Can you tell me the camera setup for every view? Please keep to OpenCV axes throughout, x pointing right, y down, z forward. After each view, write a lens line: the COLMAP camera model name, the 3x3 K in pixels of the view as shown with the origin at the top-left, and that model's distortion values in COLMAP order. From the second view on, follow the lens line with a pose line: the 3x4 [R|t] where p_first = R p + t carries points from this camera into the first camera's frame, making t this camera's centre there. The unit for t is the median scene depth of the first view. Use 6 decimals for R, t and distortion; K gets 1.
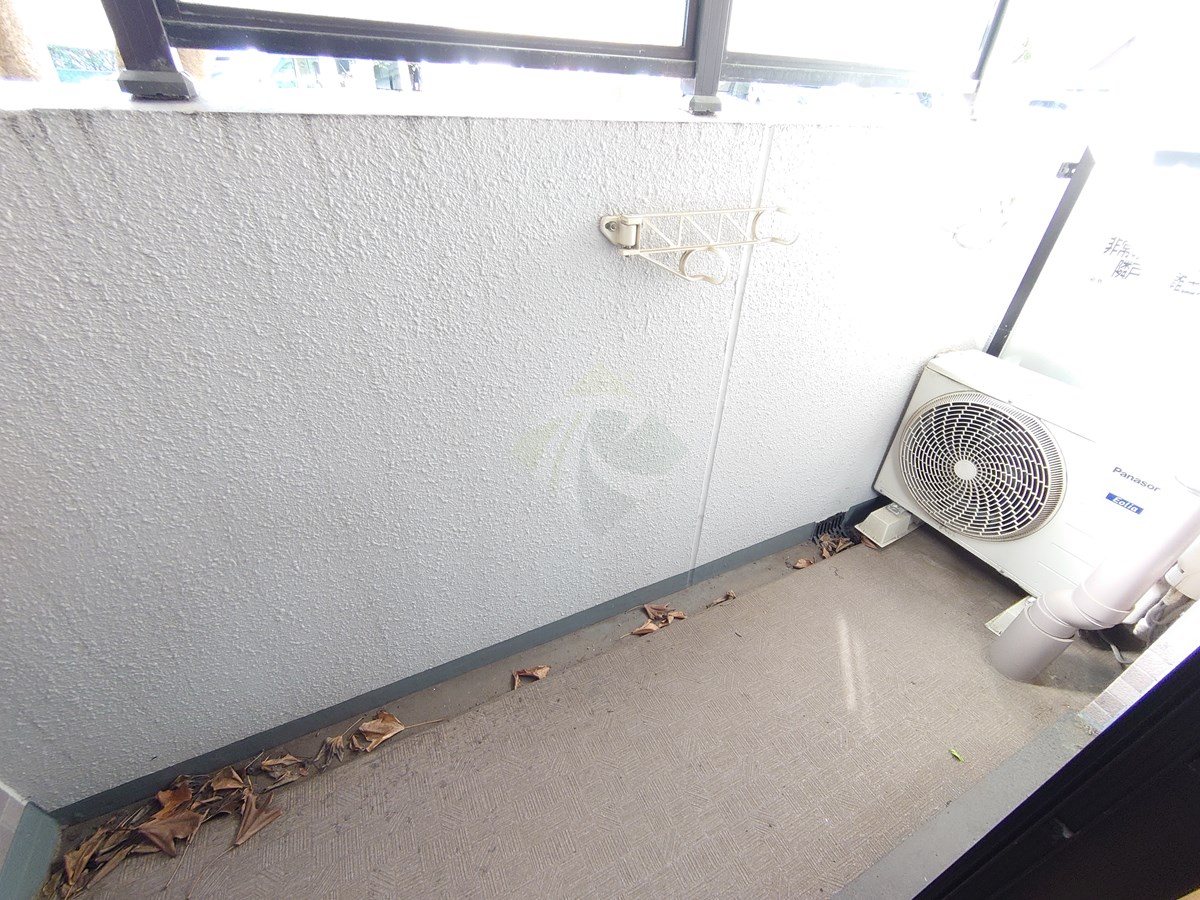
lens RADIAL K [[522.3, 0, 600.3], [0, 522.3, 444.8], [0, 0, 1]] dist [0.001184, -0.002386]
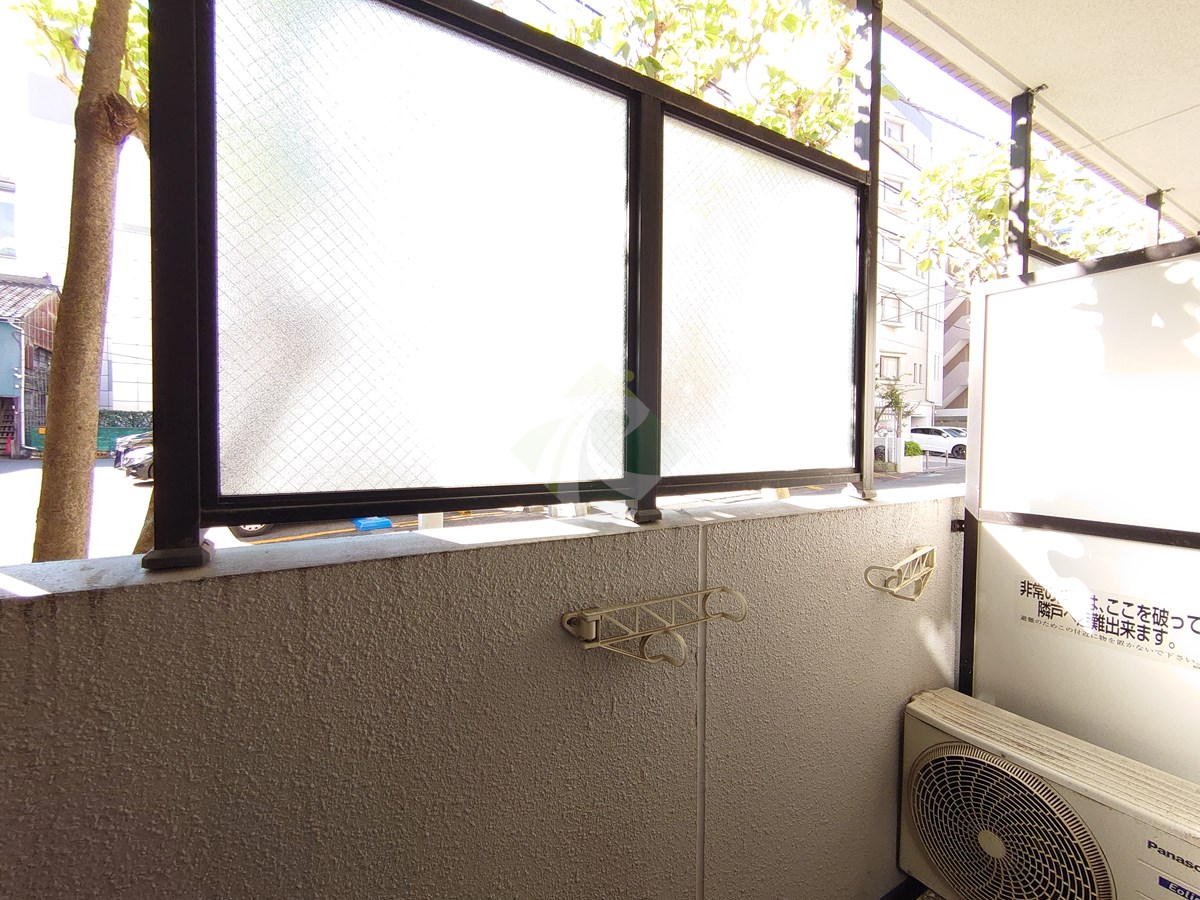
lens RADIAL K [[522.3, 0, 599.6], [0, 522.3, 449.6], [0, 0, 1]] dist [0.001184, -0.002386]
pose [[0.997545, -0.023091, 0.066117, 0.013848], [0.055131, 0.841117, -0.538036, -0.136208], [-0.043189, 0.540360, 0.840325, -0.097447]]
